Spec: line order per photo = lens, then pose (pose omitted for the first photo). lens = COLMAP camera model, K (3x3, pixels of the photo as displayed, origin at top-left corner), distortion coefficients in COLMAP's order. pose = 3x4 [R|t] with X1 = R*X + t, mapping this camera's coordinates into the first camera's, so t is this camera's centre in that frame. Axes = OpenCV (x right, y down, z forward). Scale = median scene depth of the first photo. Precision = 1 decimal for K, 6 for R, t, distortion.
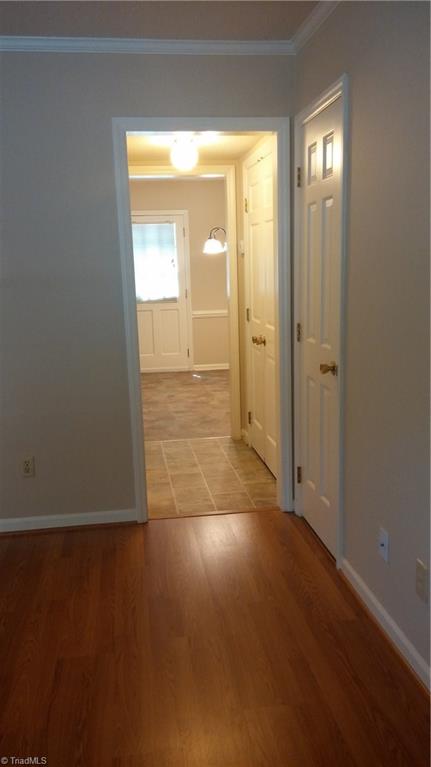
lens RADIAL K [[650.9, 0, 215.5], [0, 650.9, 383.5], [0, 0, 1]] dist [0.028602, -0.001254]
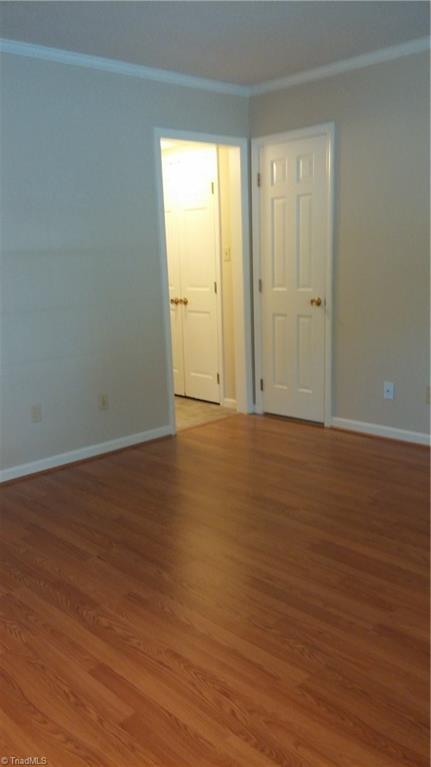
lens RADIAL K [[650.9, 0, 215.5], [0, 650.9, 383.5], [0, 0, 1]] dist [0.028602, -0.001254]
pose [[0.810241, -0.120825, 0.573507, -0.840286], [0.117497, 0.992141, 0.043023, 0.067456], [-0.574198, 0.032526, 0.818070, -0.140409]]
